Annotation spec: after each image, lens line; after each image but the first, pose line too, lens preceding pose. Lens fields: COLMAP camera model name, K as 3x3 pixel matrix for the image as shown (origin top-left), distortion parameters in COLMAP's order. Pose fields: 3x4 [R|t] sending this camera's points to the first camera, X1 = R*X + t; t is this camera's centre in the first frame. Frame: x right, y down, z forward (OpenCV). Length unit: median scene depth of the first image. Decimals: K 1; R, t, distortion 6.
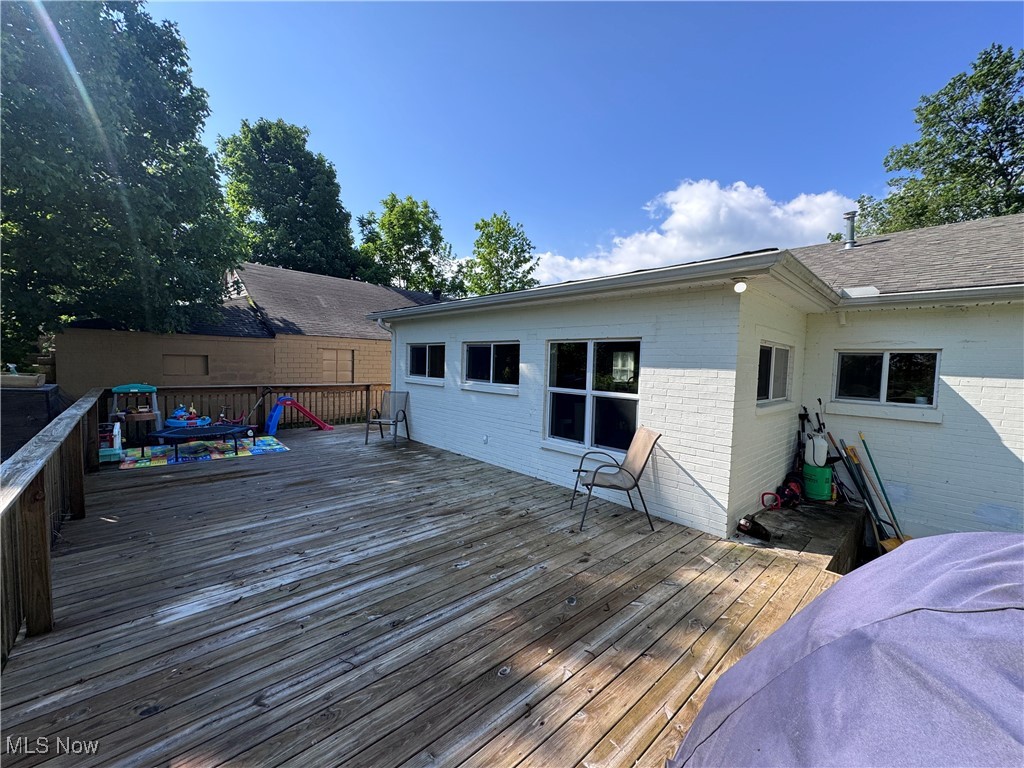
lens RADIAL K [[405.7, 0, 513.7], [0, 405.7, 387.3], [0, 0, 1]] dist [-0.003286, -0.000272]
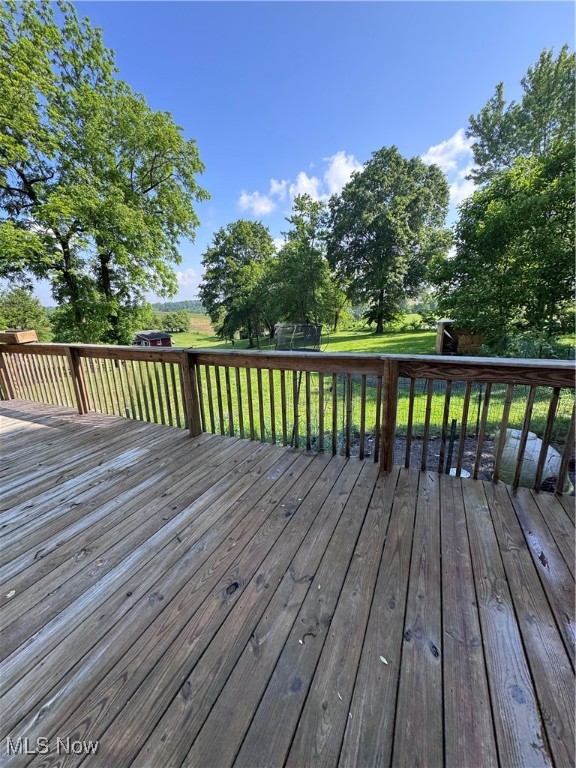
lens RADIAL K [[304.3, 0, 288.6], [0, 304.3, 385.0], [0, 0, 1]] dist [-0.003286, -0.000272]
pose [[-0.927661, 0.102965, -0.358947, -0.805455], [-0.009372, 0.954512, 0.298027, -0.068153], [0.373305, 0.279832, -0.884498, 1.824192]]
